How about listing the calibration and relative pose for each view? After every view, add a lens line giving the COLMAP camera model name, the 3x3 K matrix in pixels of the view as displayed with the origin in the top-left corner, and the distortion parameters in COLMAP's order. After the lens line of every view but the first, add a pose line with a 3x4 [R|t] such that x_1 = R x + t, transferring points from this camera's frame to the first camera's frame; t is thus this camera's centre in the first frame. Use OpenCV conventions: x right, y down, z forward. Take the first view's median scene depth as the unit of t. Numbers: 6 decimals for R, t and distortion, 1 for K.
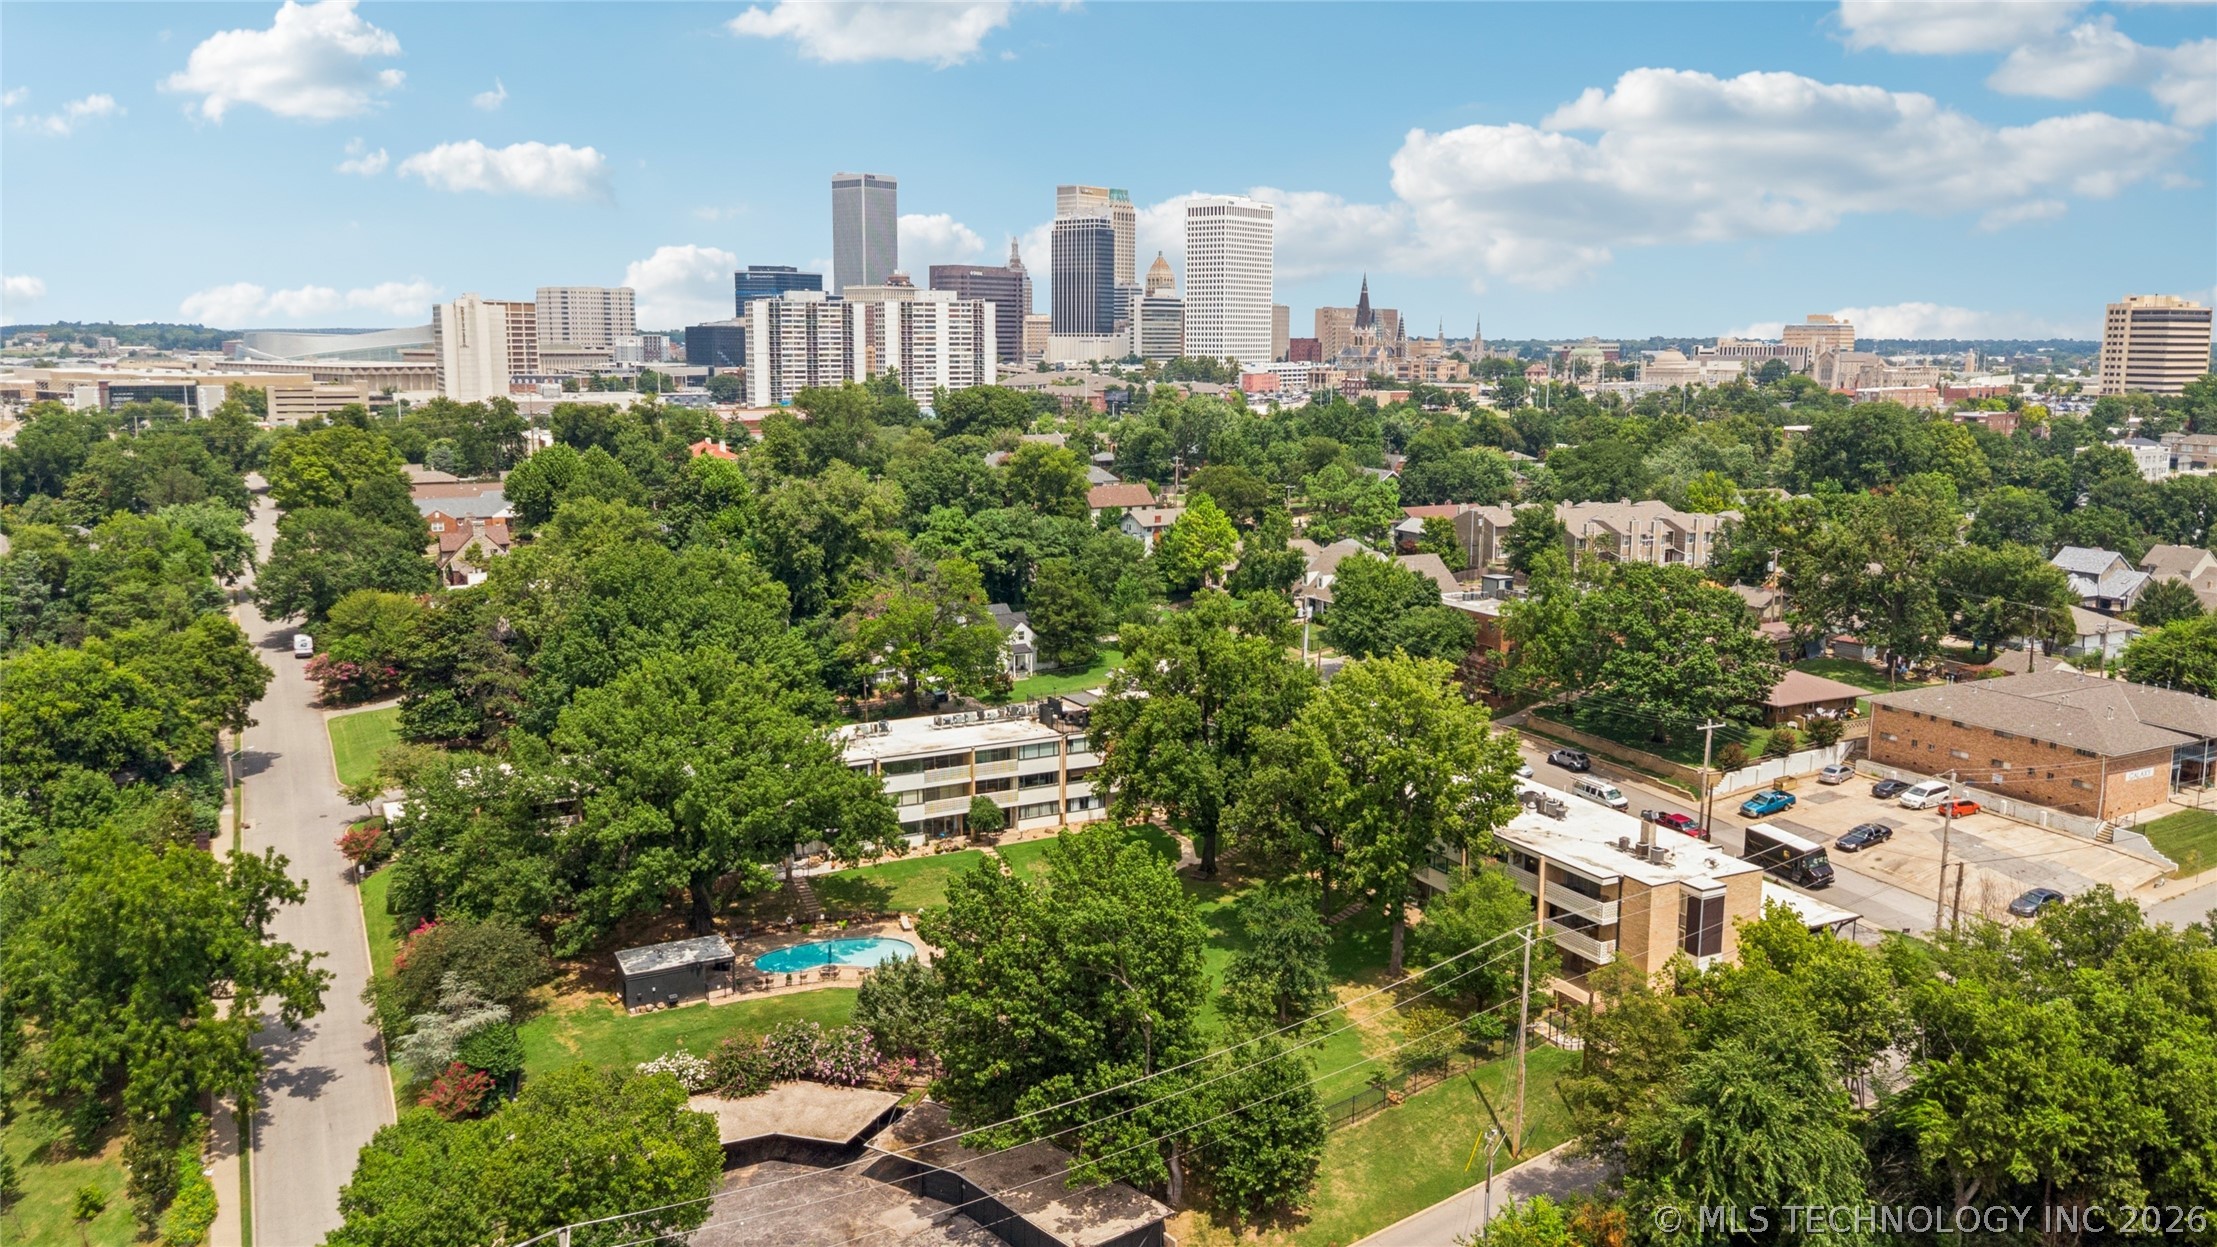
lens RADIAL K [[1554.6, 0, 1107.3], [0, 1554.6, 622.7], [0, 0, 1]] dist [0.005331, -0.001707]
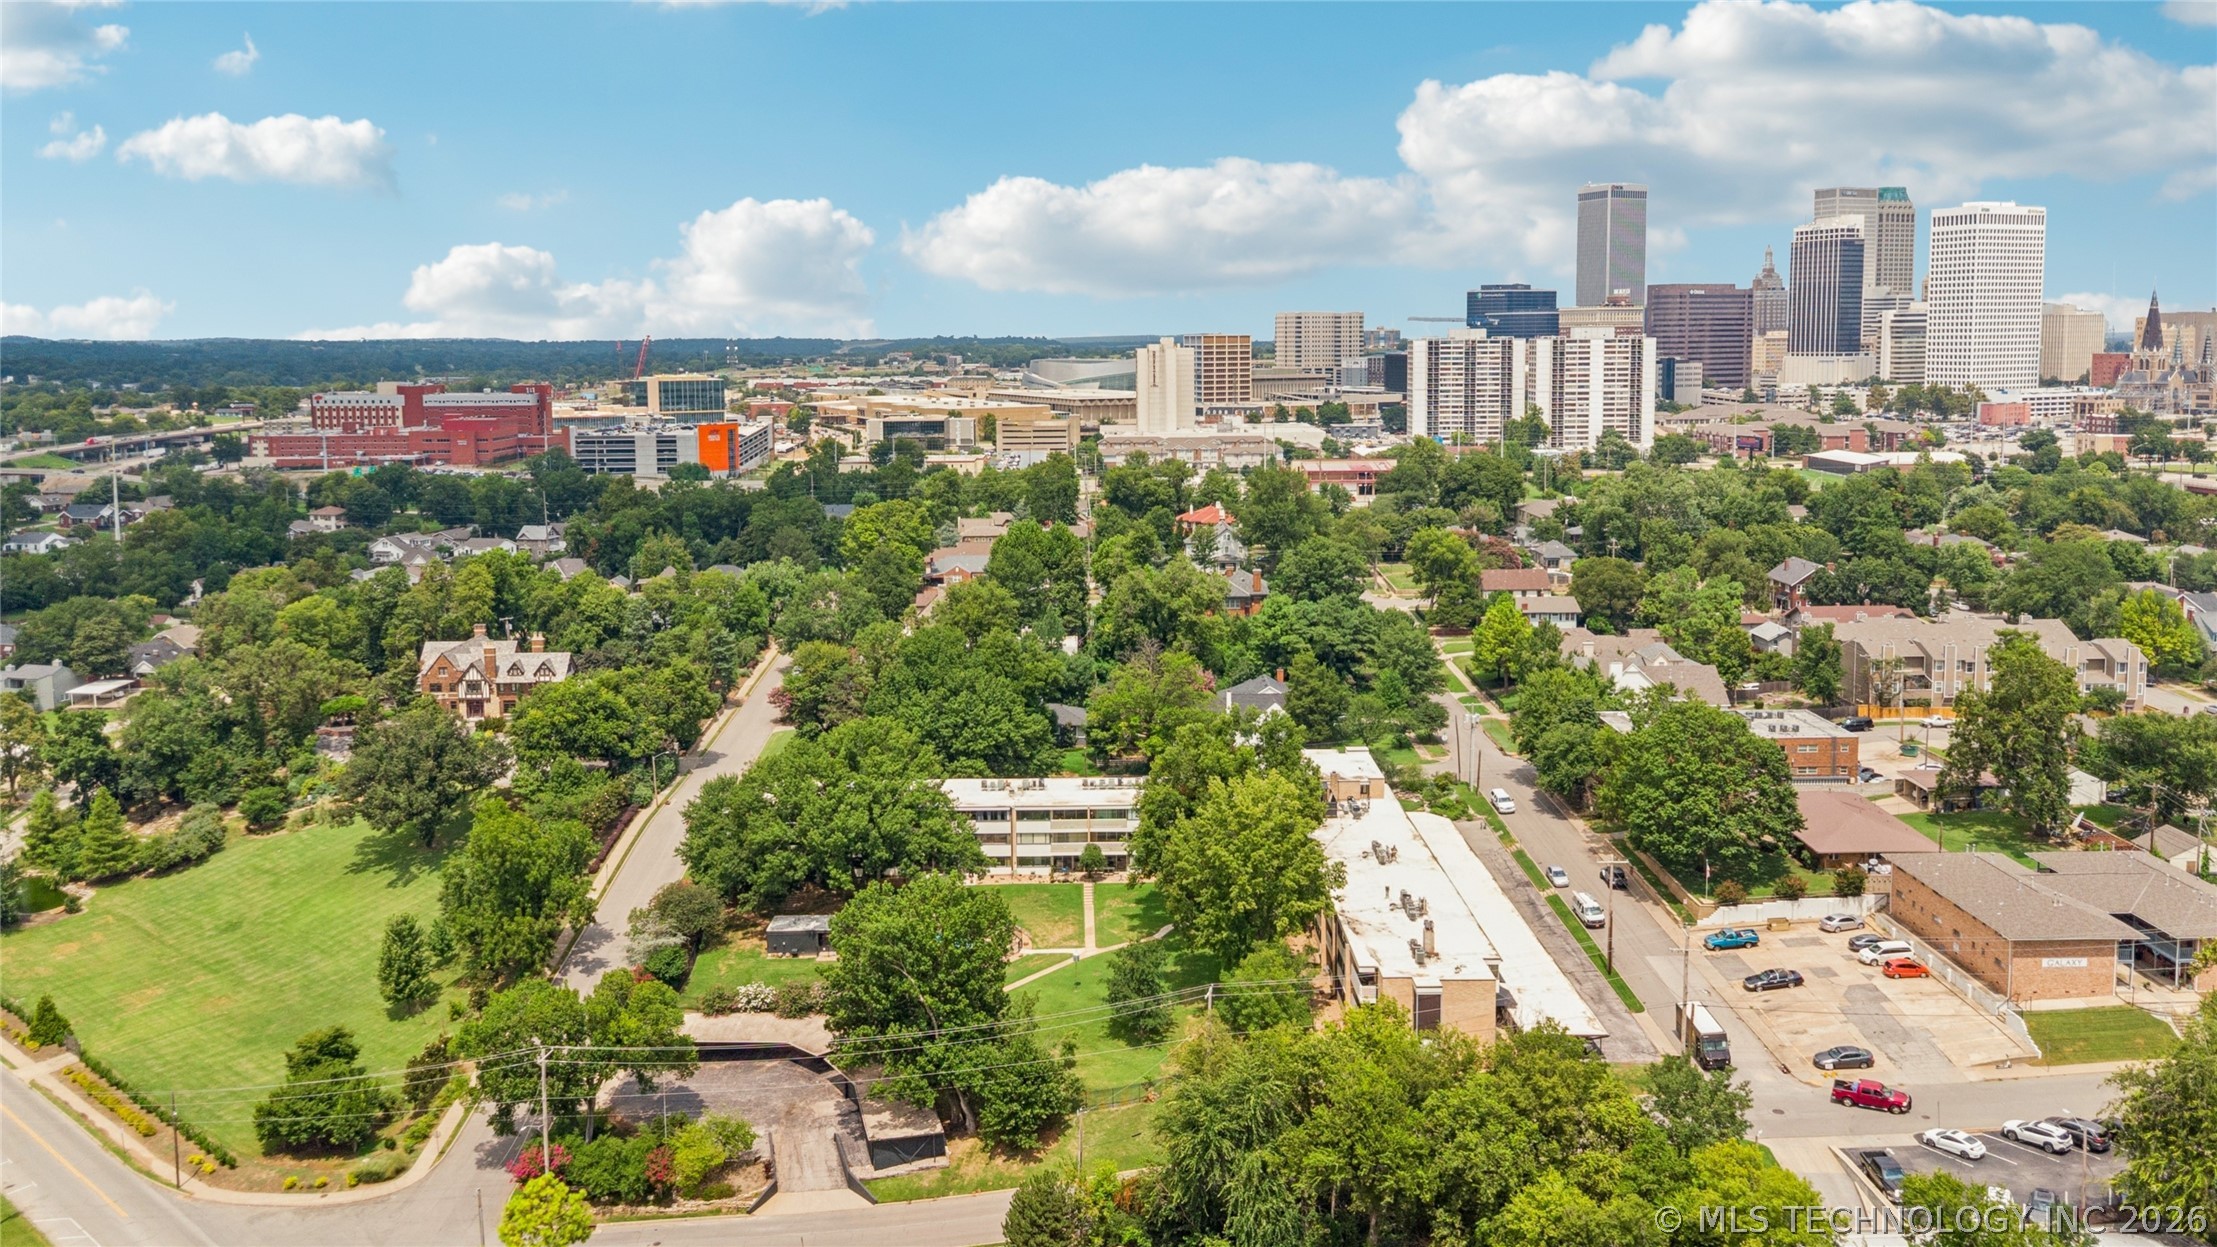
lens RADIAL K [[1554.6, 0, 1101.0], [0, 1554.6, 618.1], [0, 0, 1]] dist [0.005331, -0.001707]
pose [[0.898284, 0.060696, -0.435203, 0.483293], [-0.067268, 0.997735, 0.000307, -0.079889], [0.434236, 0.029000, 0.900332, -0.190272]]
